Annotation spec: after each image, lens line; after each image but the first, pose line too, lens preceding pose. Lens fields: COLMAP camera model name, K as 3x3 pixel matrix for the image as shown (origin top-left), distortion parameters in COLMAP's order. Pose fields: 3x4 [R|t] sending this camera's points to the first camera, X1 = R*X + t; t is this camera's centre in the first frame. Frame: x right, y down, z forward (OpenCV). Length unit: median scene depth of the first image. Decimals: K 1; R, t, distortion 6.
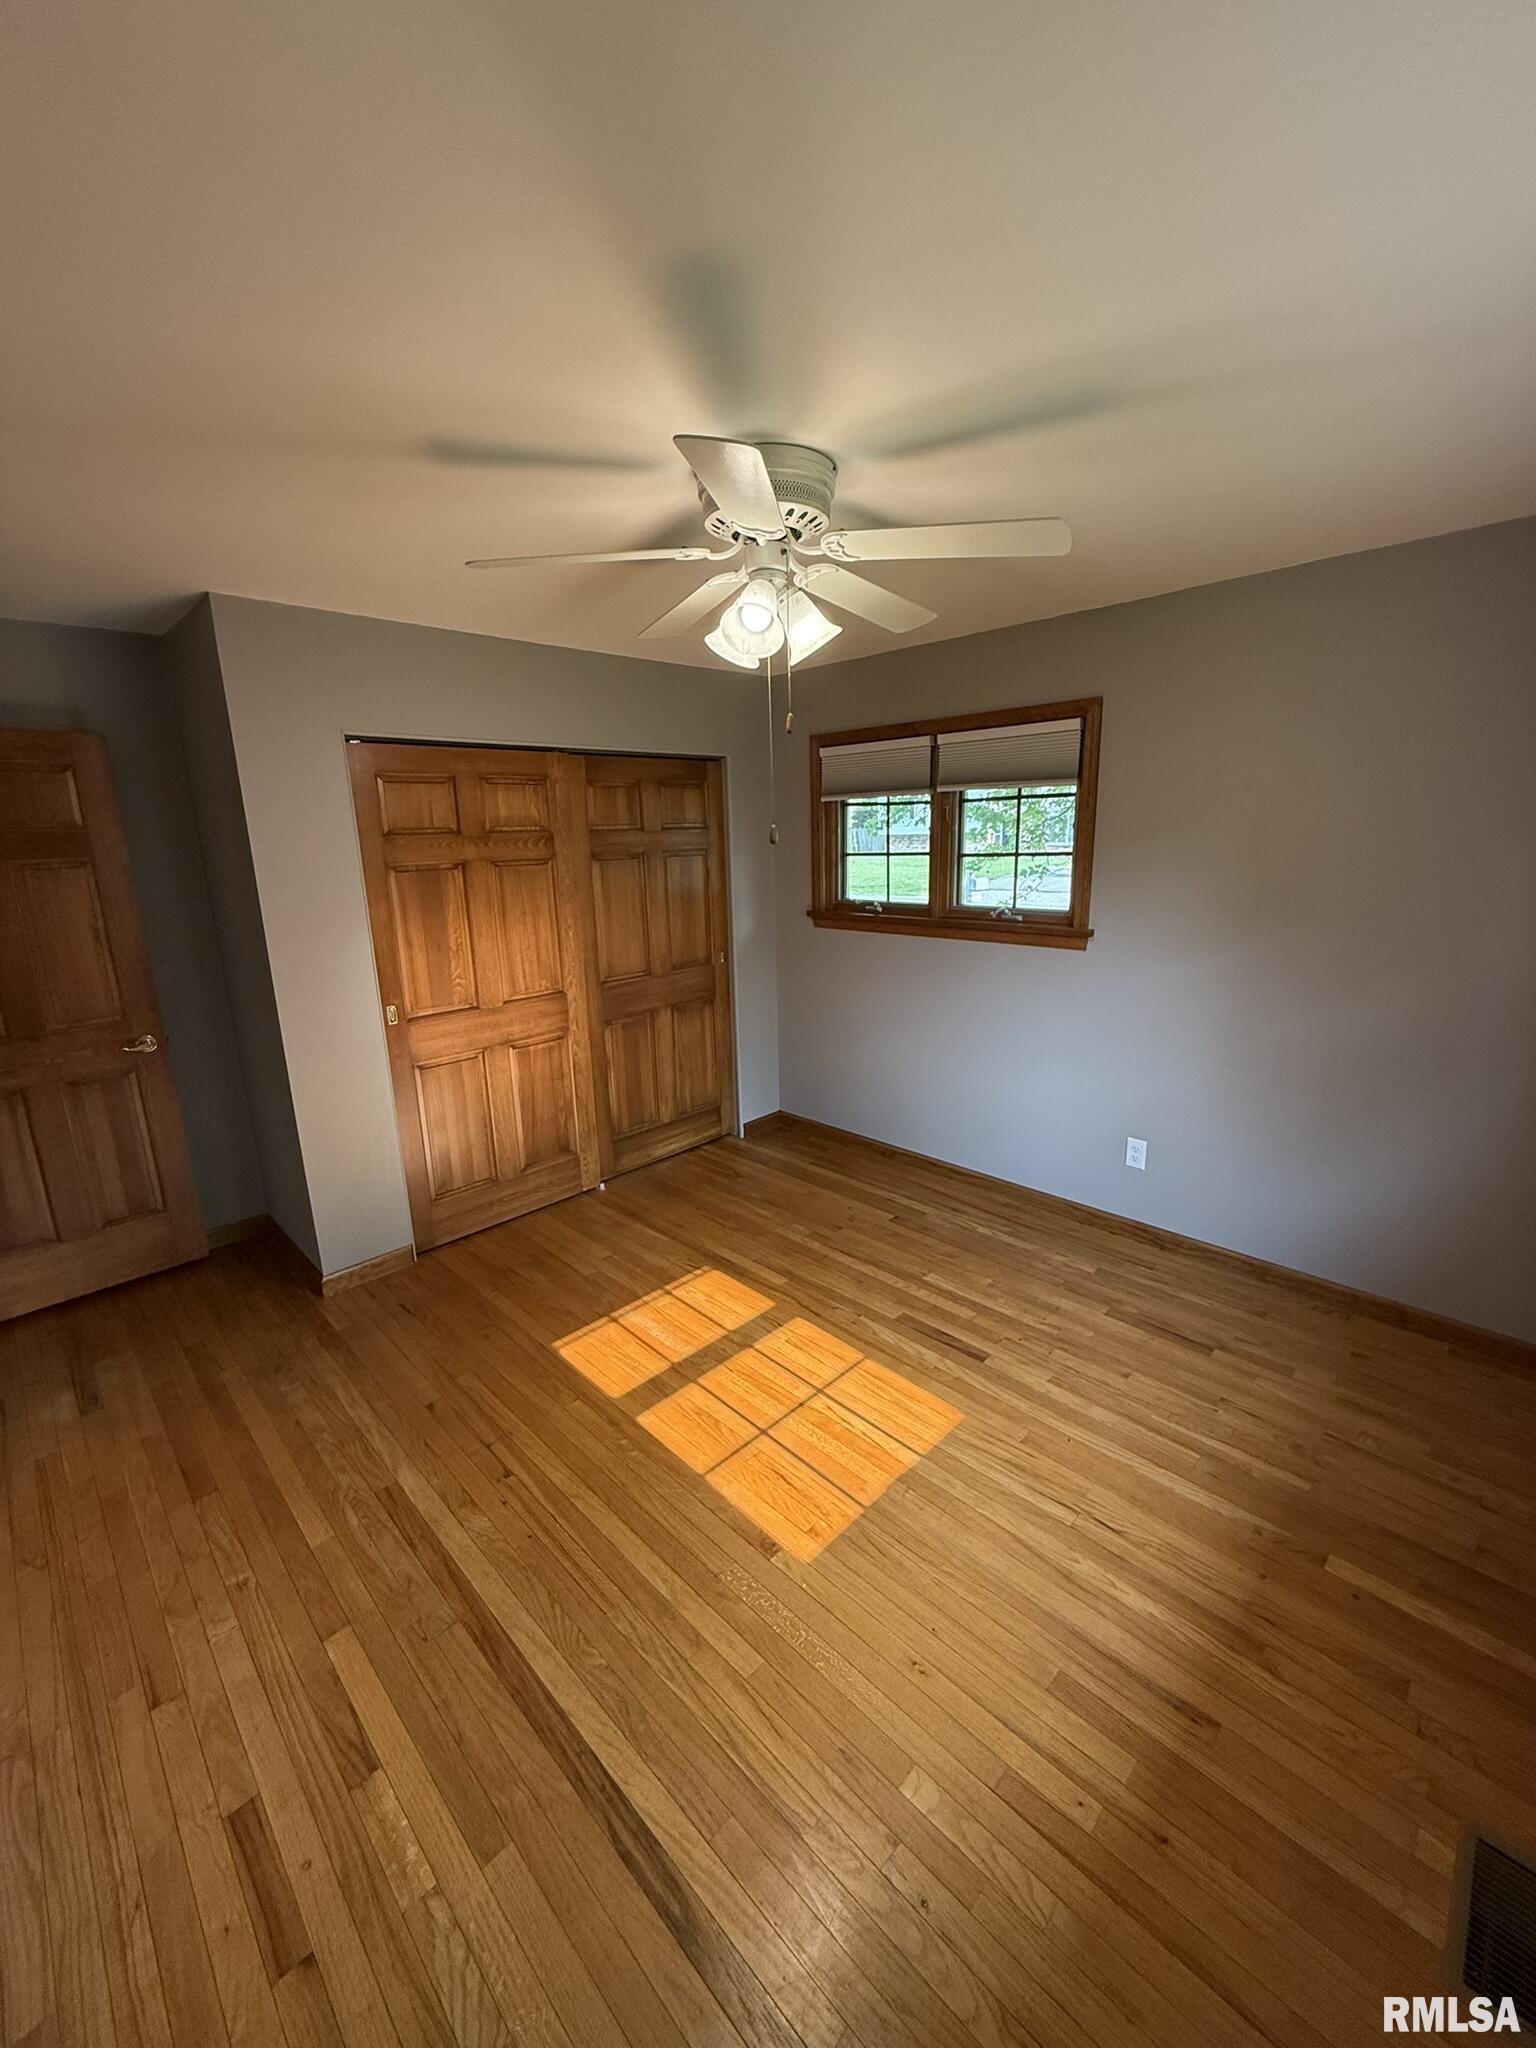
lens RADIAL K [[815.3, 0, 765.7], [0, 815.3, 1010.5], [0, 0, 1]] dist [0.001784, 0.000529]
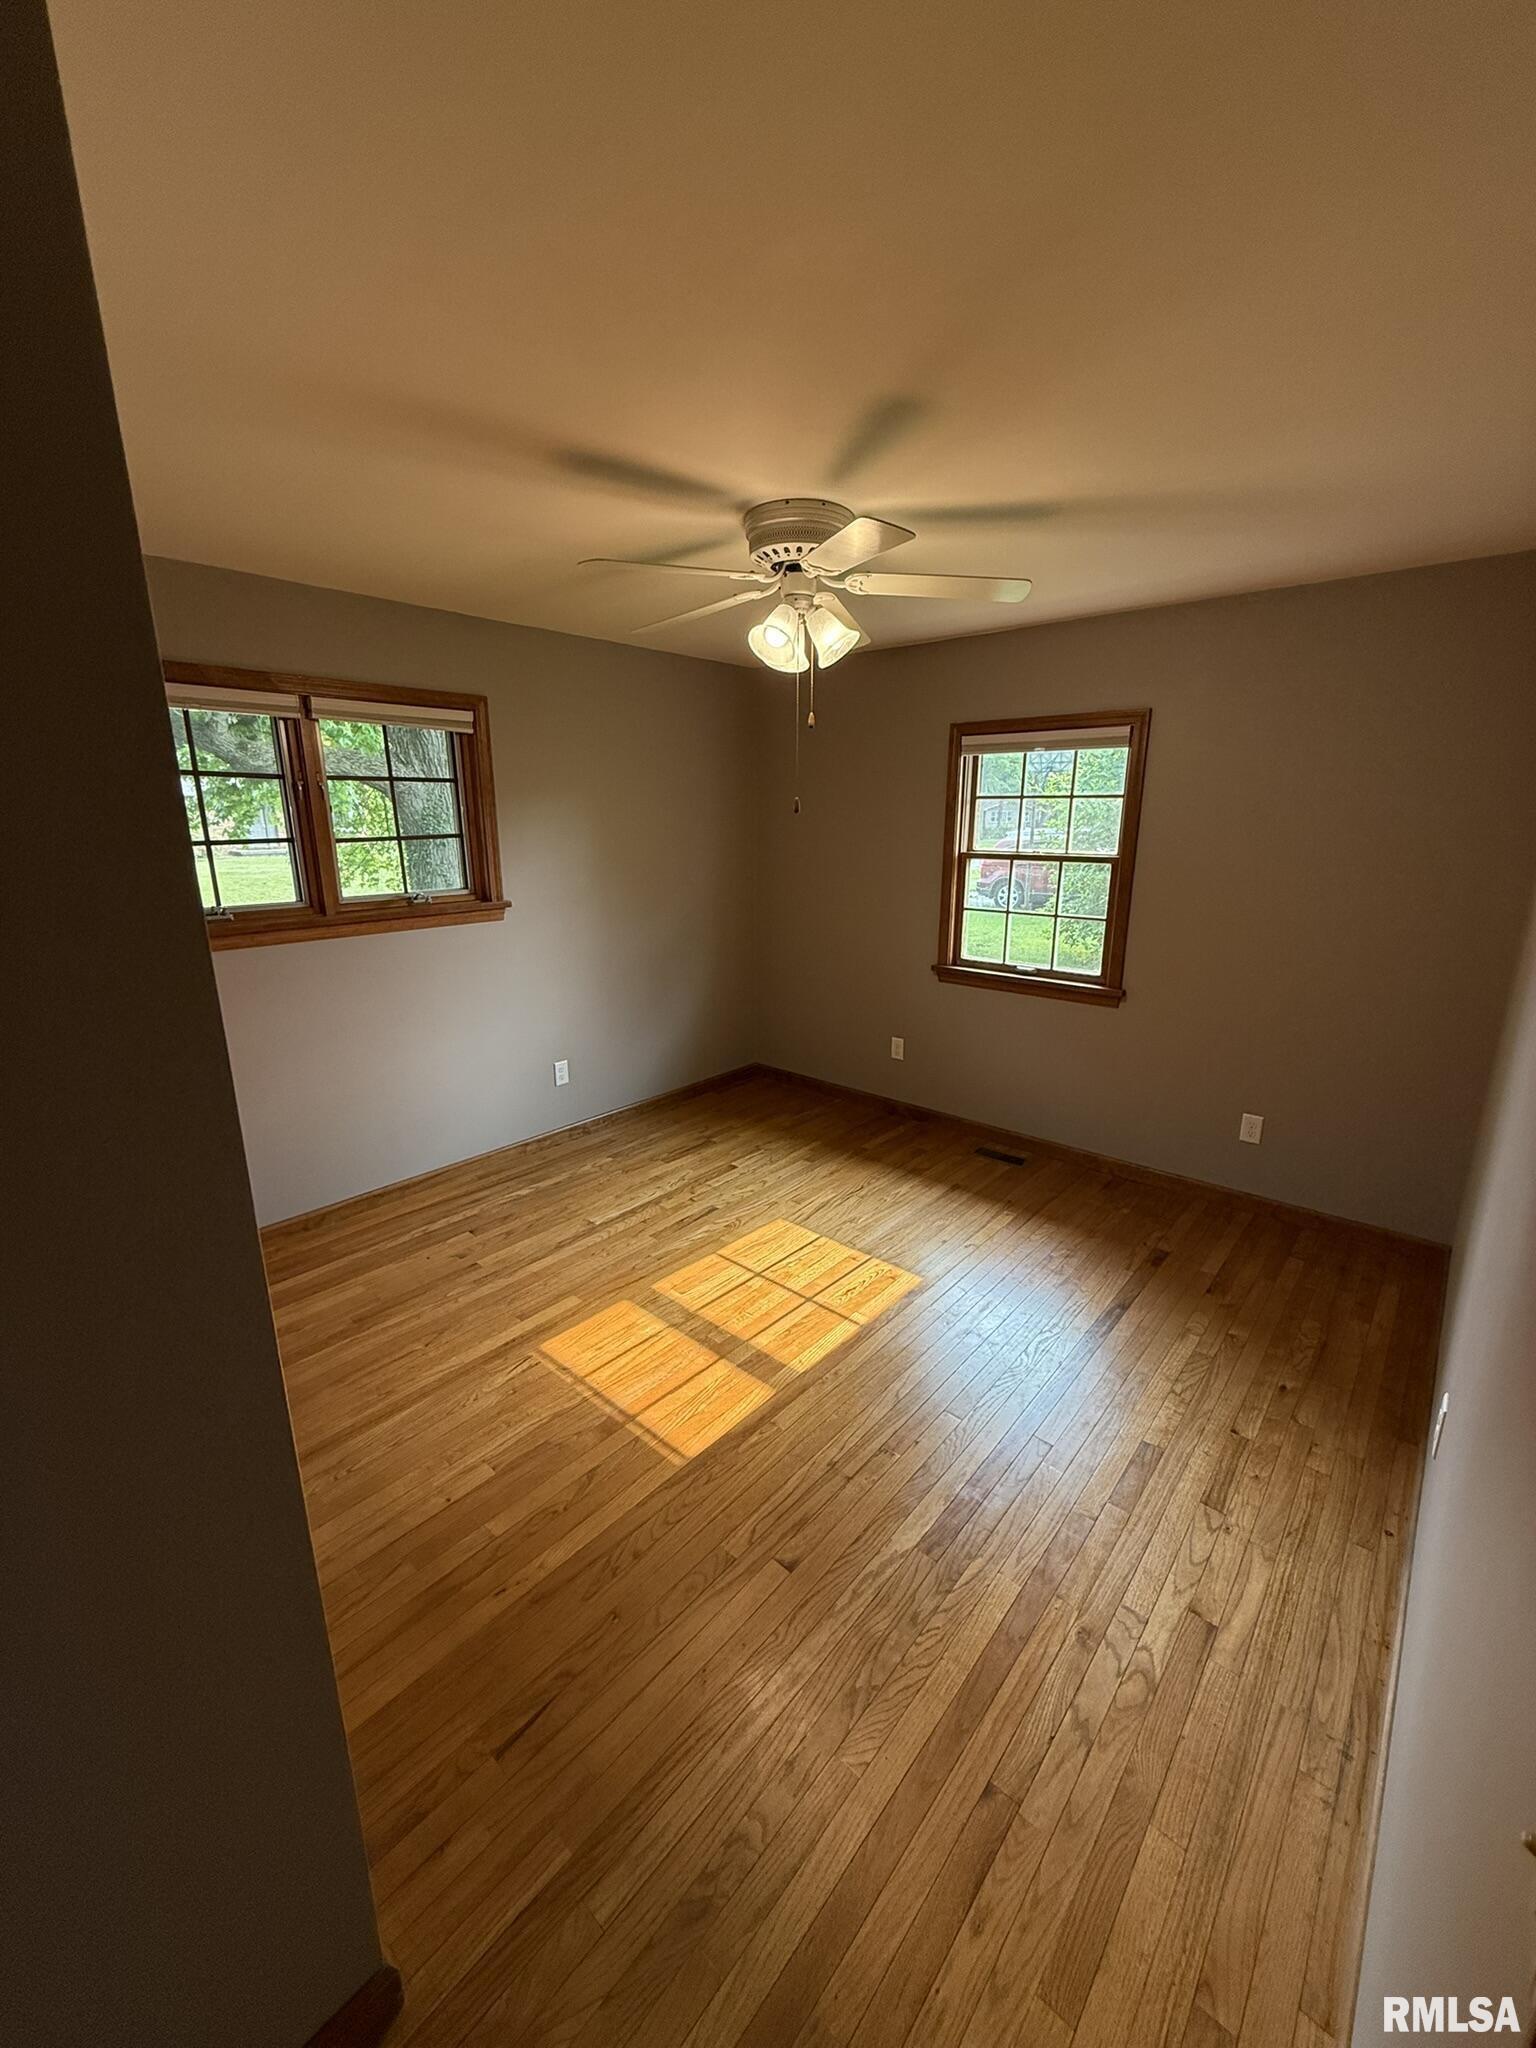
lens RADIAL K [[815.3, 0, 764.8], [0, 815.3, 1015.7], [0, 0, 1]] dist [0.001784, 0.000529]
pose [[-0.064818, -0.216853, 0.974050, -0.880568], [0.219416, 0.949118, 0.225903, -0.141290], [-0.973476, 0.228365, -0.013939, 0.788232]]
